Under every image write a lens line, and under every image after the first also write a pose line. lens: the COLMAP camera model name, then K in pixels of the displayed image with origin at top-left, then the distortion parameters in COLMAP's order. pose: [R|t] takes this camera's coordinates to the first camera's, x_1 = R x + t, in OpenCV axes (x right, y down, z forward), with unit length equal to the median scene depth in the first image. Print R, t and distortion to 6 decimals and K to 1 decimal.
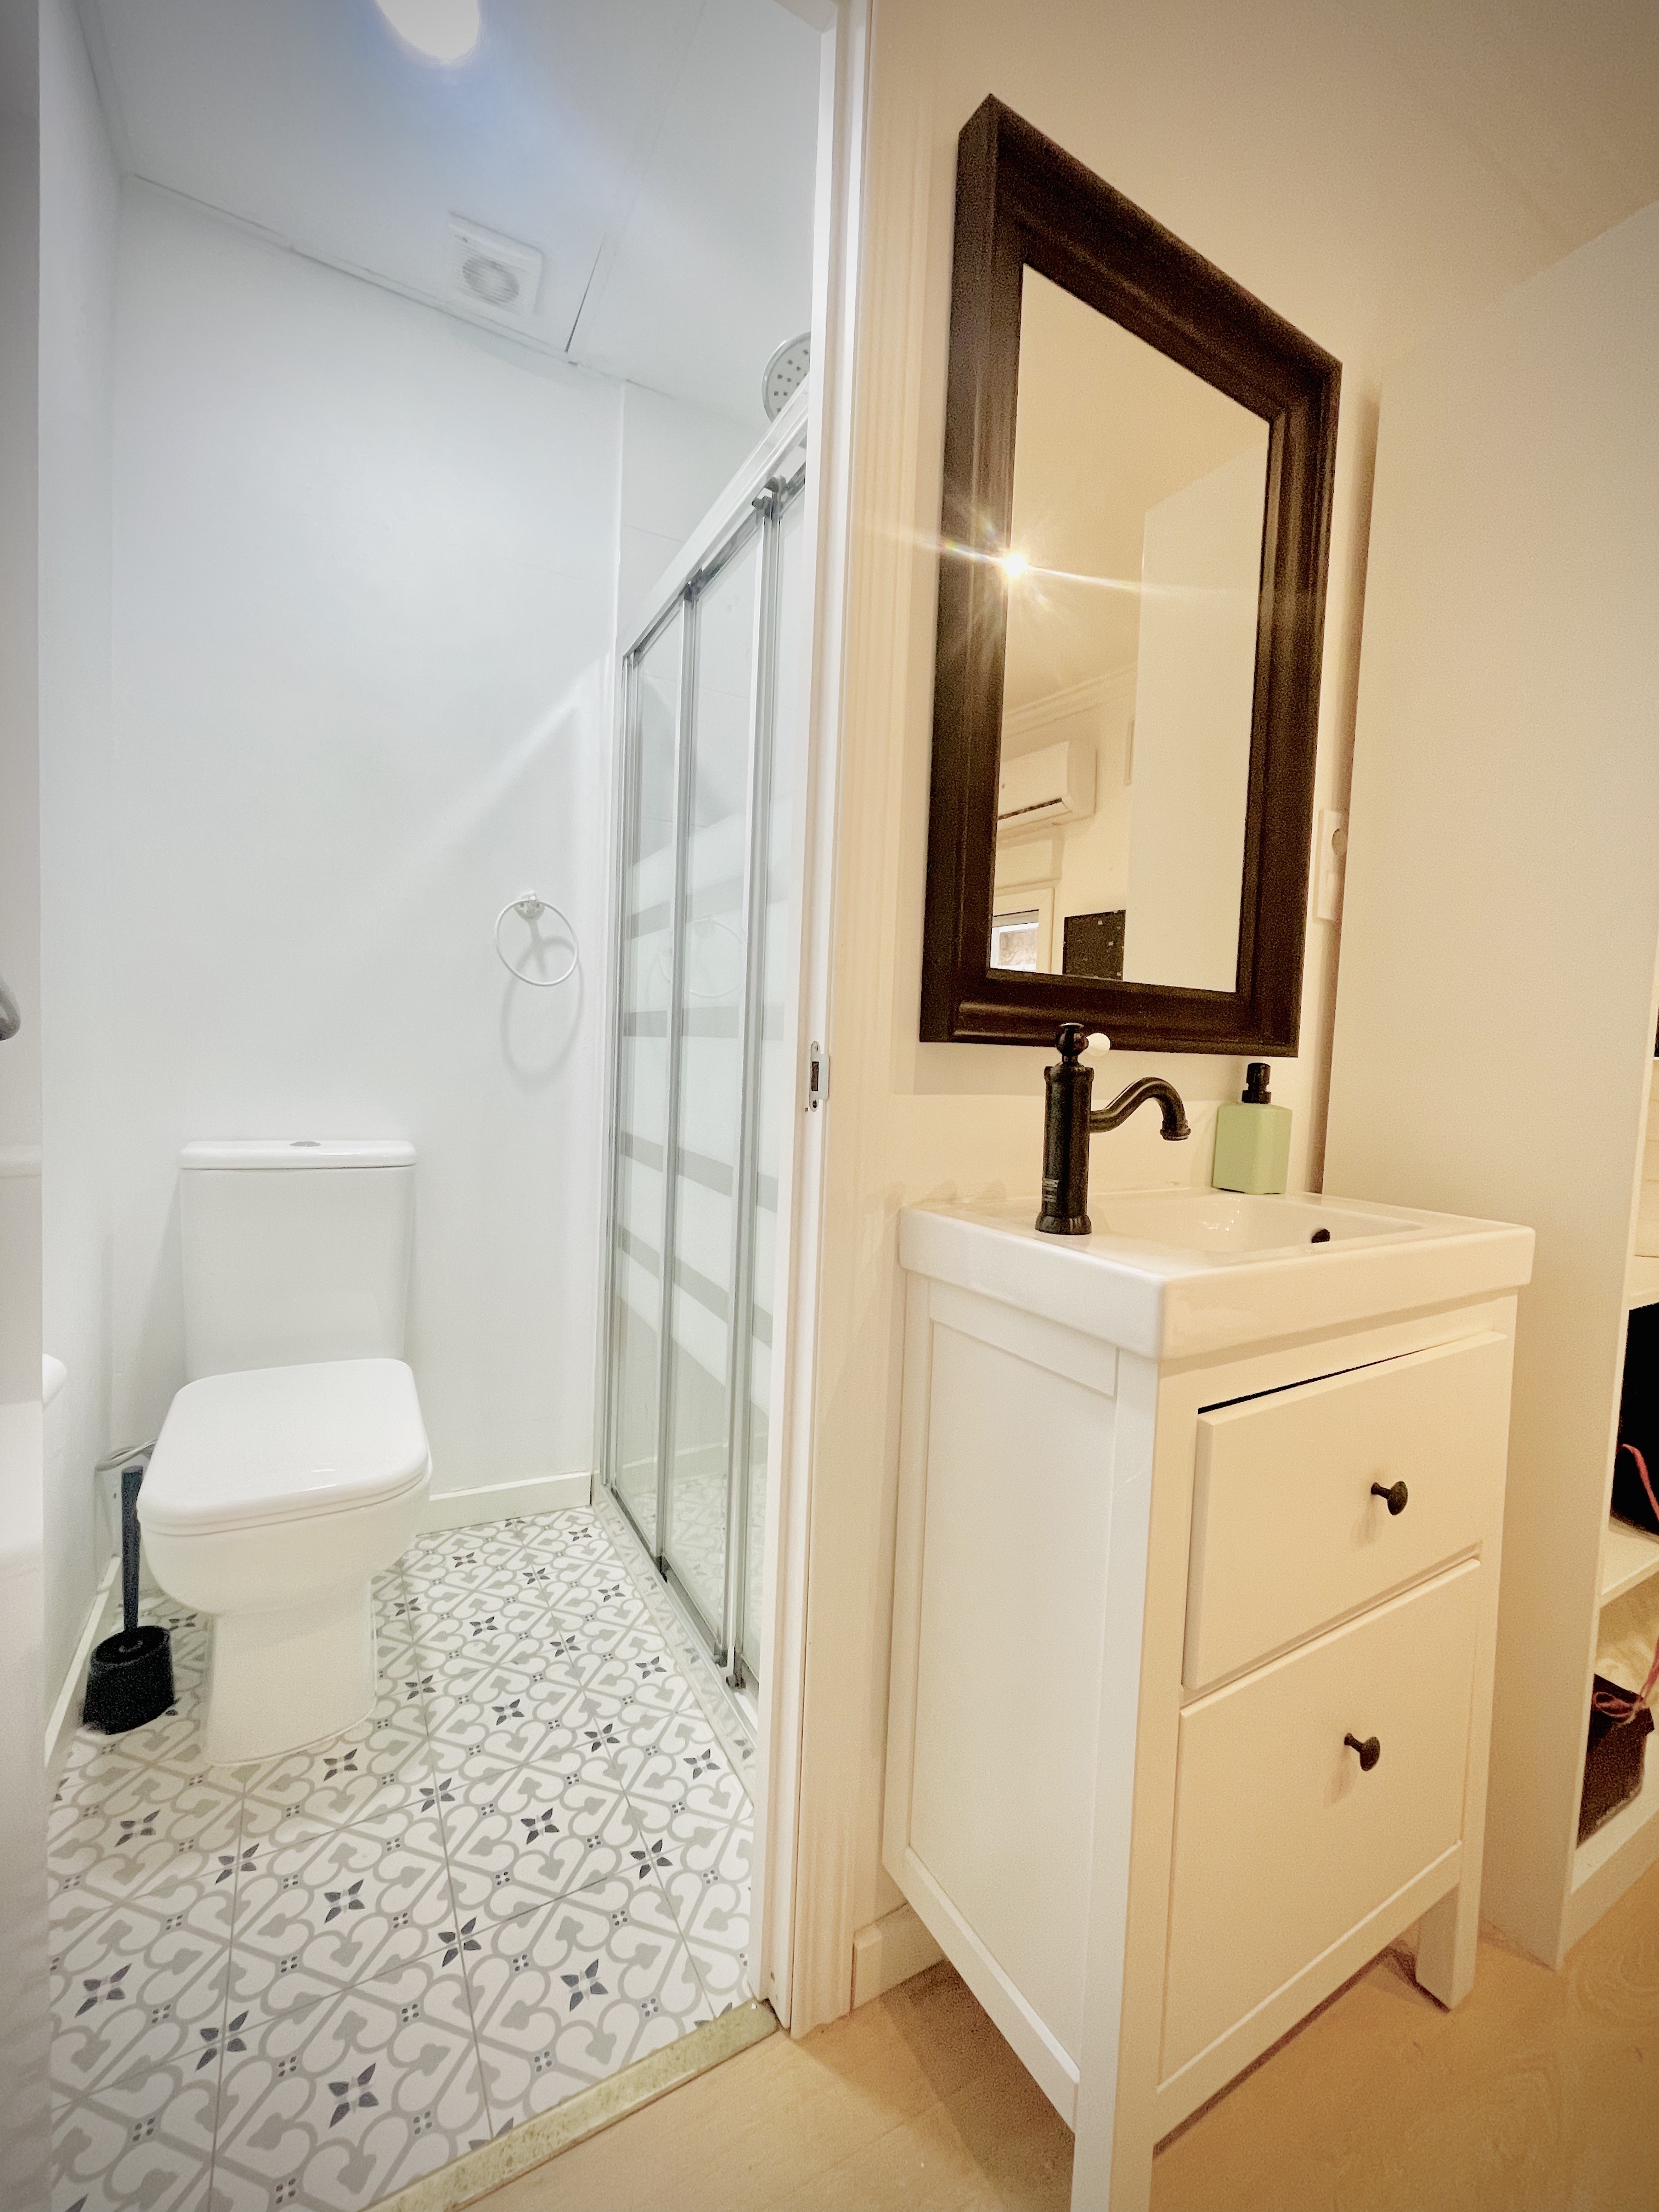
lens RADIAL K [[893.4, 0, 821.9], [0, 893.4, 1104.4], [0, 0, 1]] dist [-0.001002, 0.000895]
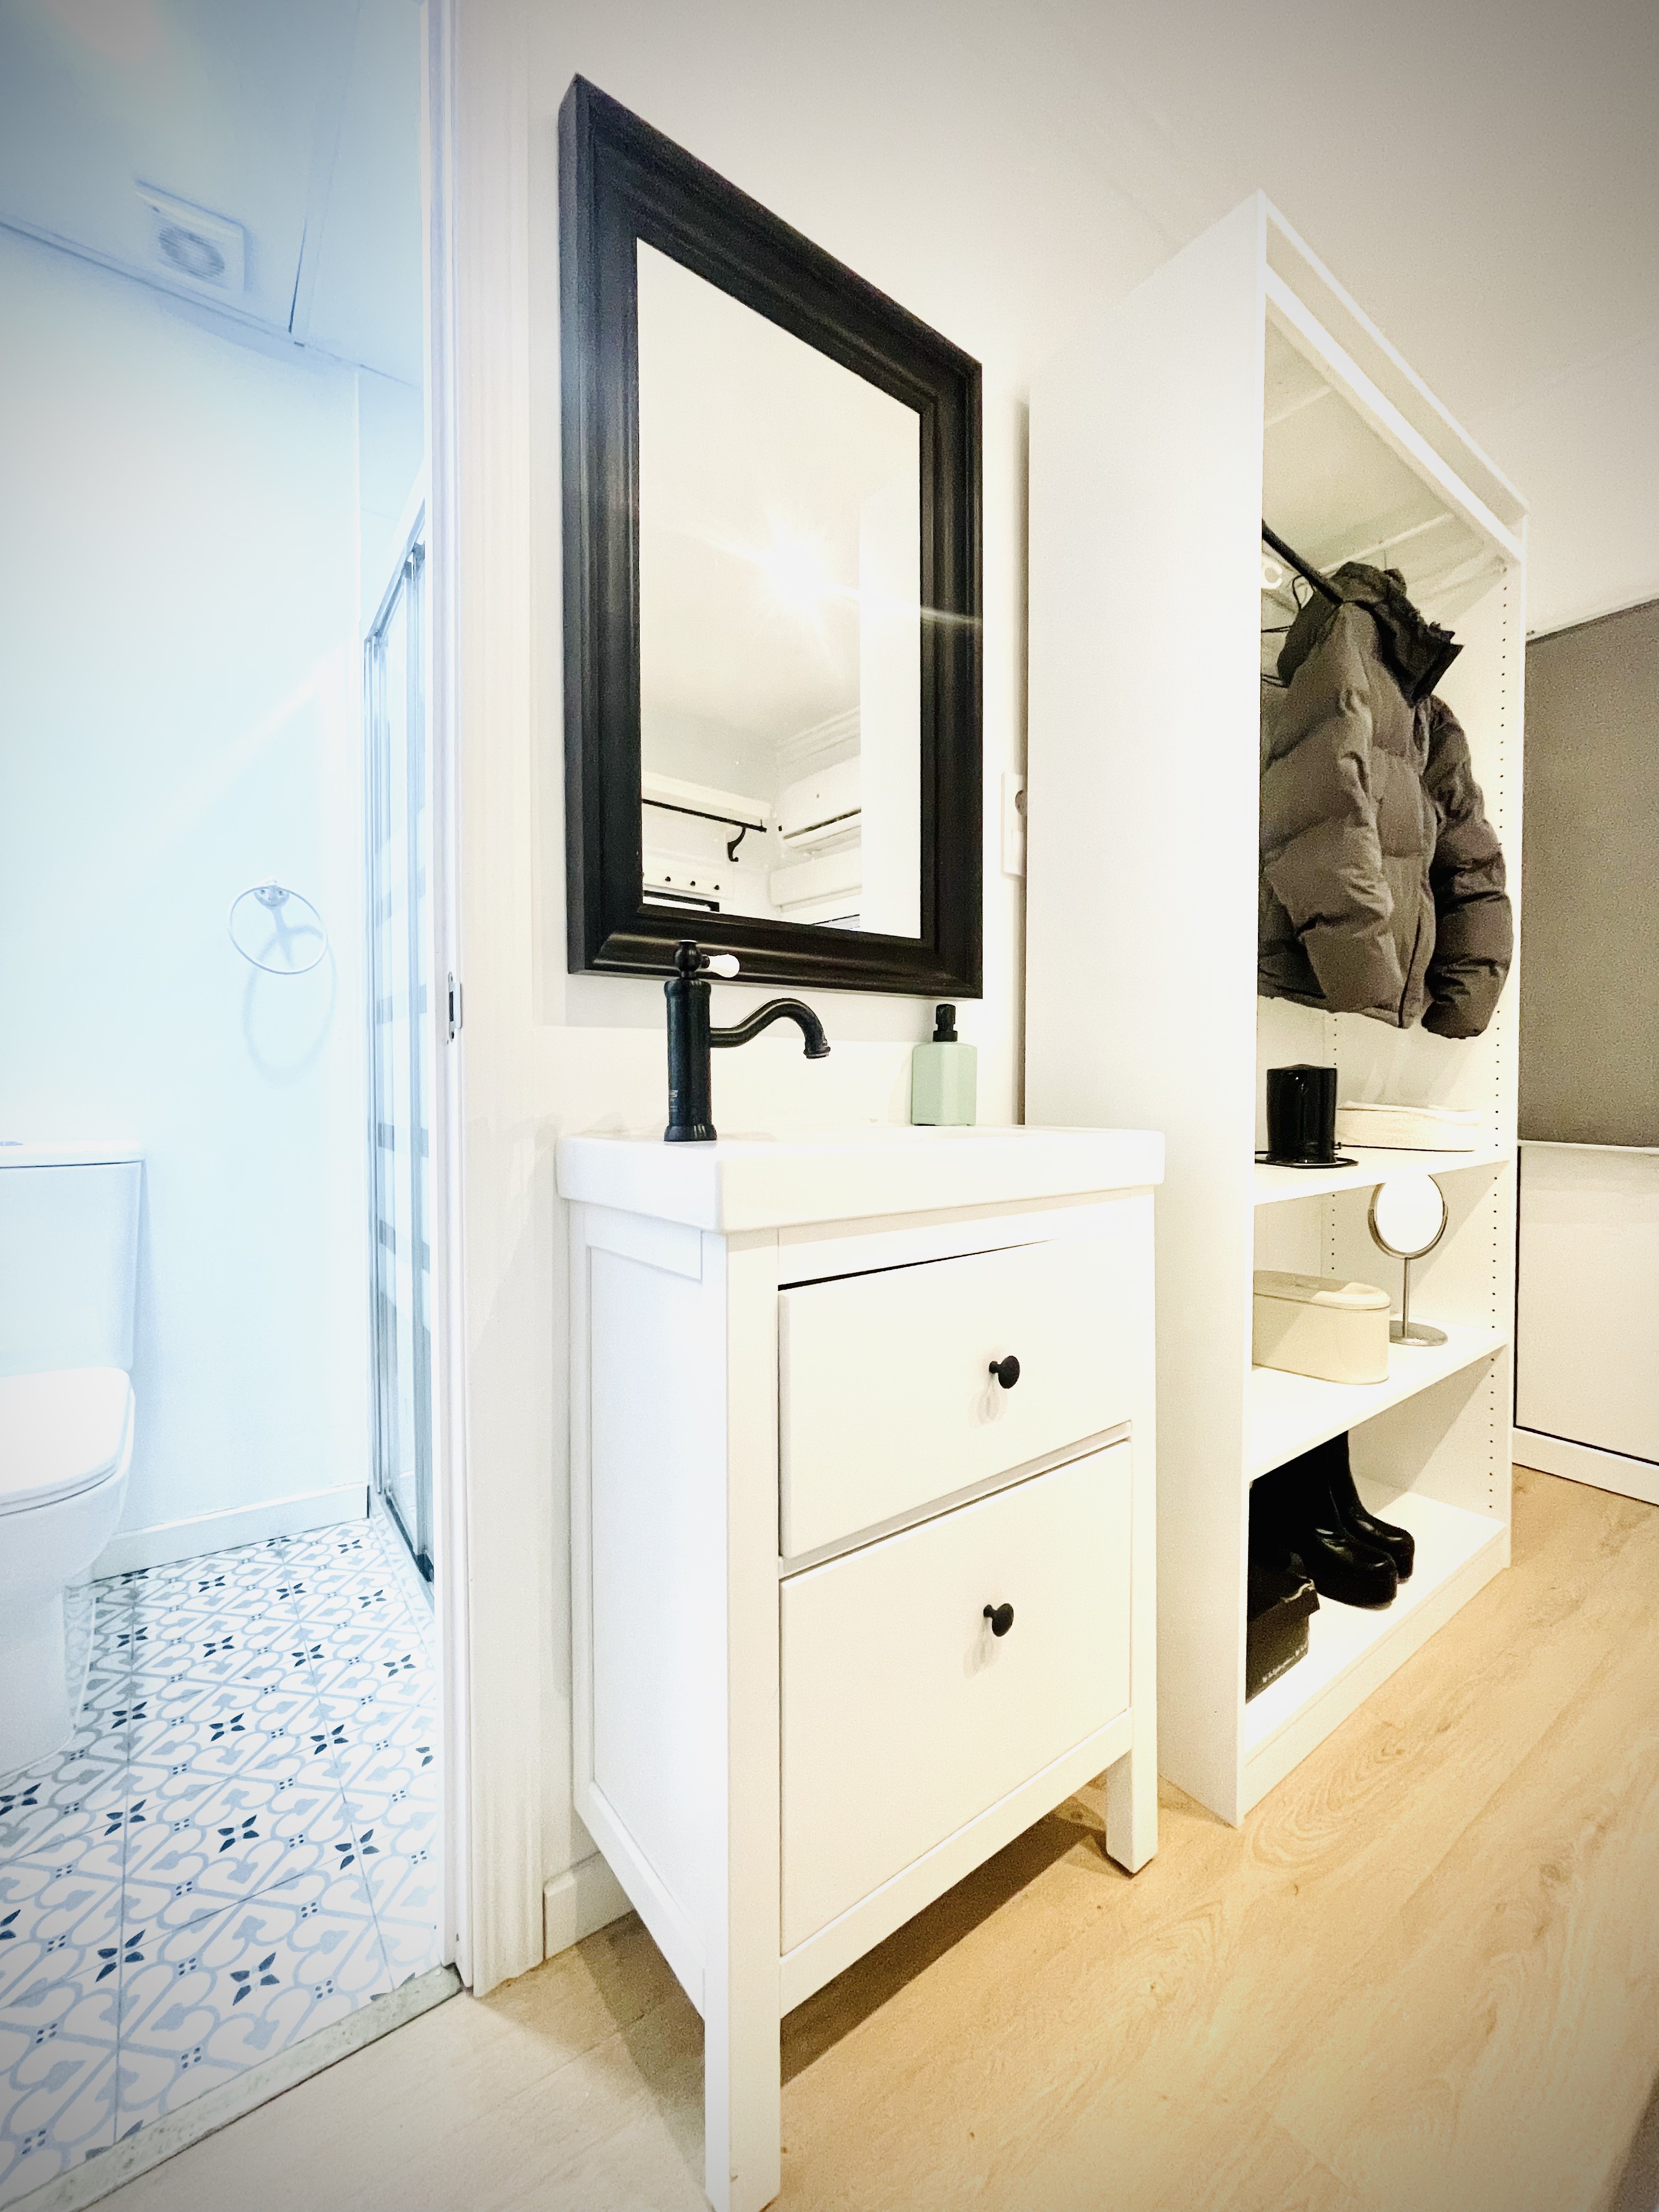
lens RADIAL K [[889.2, 0, 829.5], [0, 889.2, 1106.0], [0, 0, 1]] dist [0.009493, -0.004362]
pose [[0.991465, -0.046084, 0.121956, 0.216957], [0.049691, 0.998408, -0.026702, 0.096640], [-0.120532, 0.032534, 0.992176, -0.033022]]
